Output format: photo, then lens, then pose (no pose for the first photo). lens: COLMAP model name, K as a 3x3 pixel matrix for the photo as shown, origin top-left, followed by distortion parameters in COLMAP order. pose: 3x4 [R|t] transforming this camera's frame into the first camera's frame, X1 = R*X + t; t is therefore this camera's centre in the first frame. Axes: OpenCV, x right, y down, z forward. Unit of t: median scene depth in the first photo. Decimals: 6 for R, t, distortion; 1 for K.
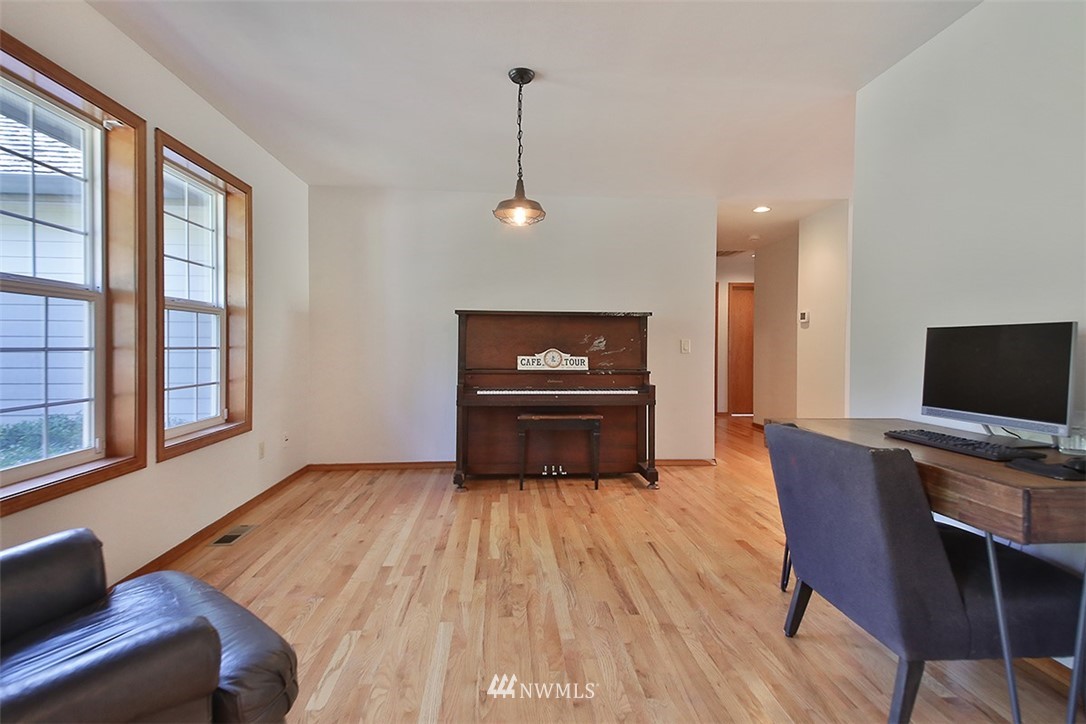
lens RADIAL K [[539.7, 0, 543.0], [0, 539.7, 362.0], [0, 0, 1]] dist [0.003581, 0.000891]
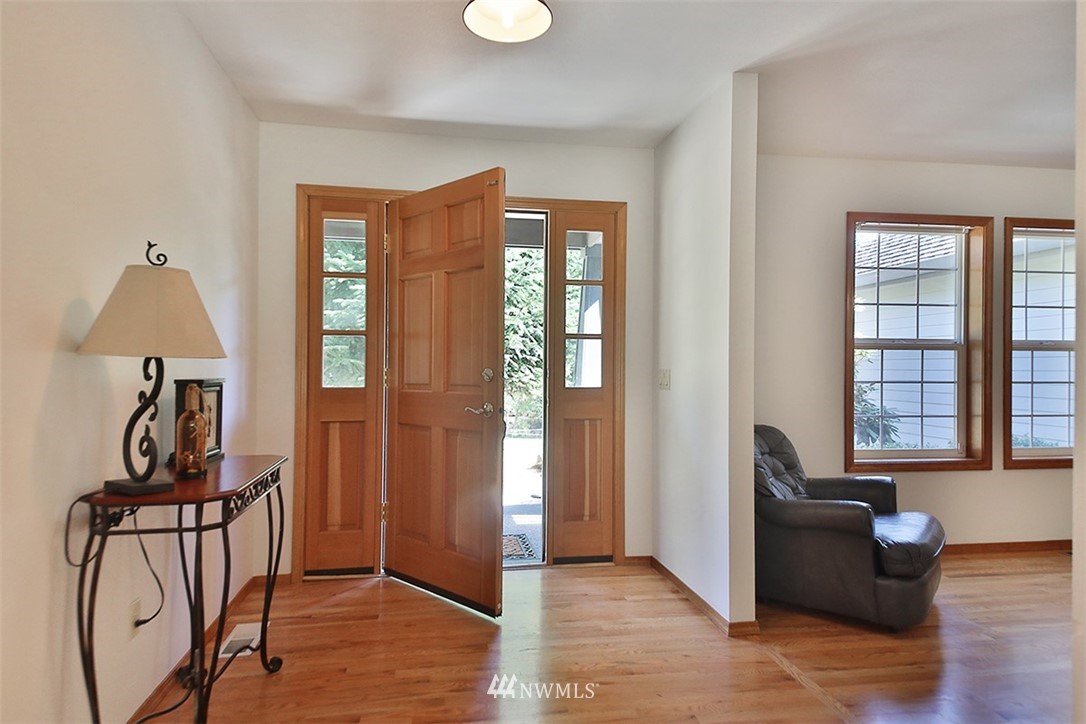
lens RADIAL K [[593.5, 0, 543.0], [0, 593.5, 362.0], [0, 0, 1]] dist [0.001728, 0.000150]
pose [[0.087170, -0.017610, -0.996038, 0.670290], [-0.034517, 0.999190, -0.020686, -0.006052], [0.995595, 0.036184, 0.086491, -0.262452]]
